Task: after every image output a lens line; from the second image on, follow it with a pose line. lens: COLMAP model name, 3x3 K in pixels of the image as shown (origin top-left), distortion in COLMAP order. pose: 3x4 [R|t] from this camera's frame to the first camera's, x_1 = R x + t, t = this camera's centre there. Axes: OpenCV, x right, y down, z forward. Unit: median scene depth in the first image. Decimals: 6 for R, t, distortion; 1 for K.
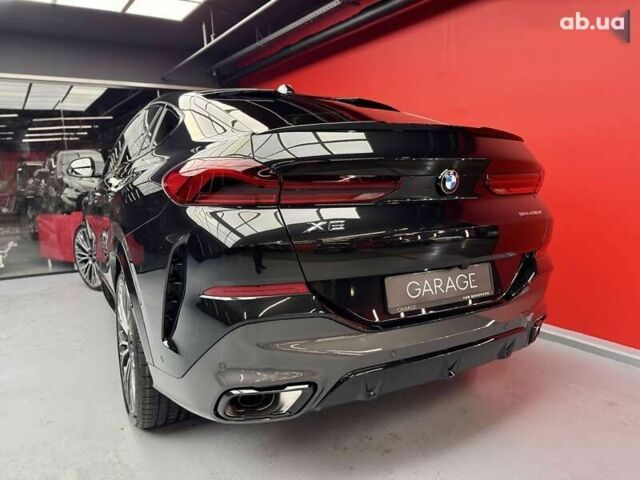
lens RADIAL K [[472.0, 0, 323.0], [0, 472.0, 242.3], [0, 0, 1]] dist [0.010515, -0.017020]
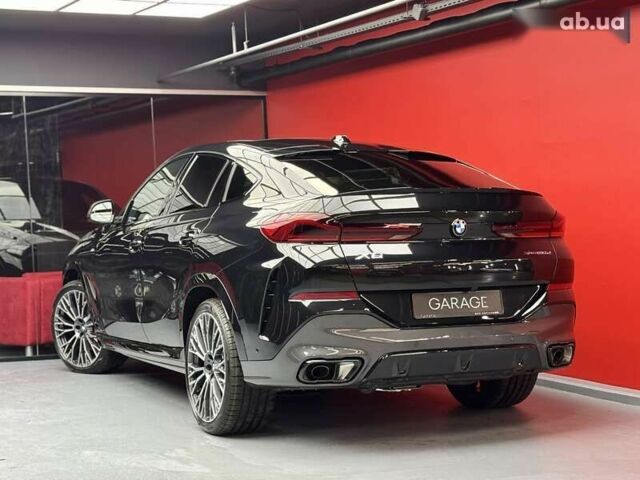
lens RADIAL K [[1466.0, 0, 316.7], [0, 1466.0, 241.9], [0, 0, 1]] dist [0.184878, 0.000000]
pose [[0.996701, 0.000084, -0.081163, 0.175178], [-0.009826, 0.992770, -0.119628, 0.391495], [0.080566, 0.120031, 0.989496, -2.981121]]
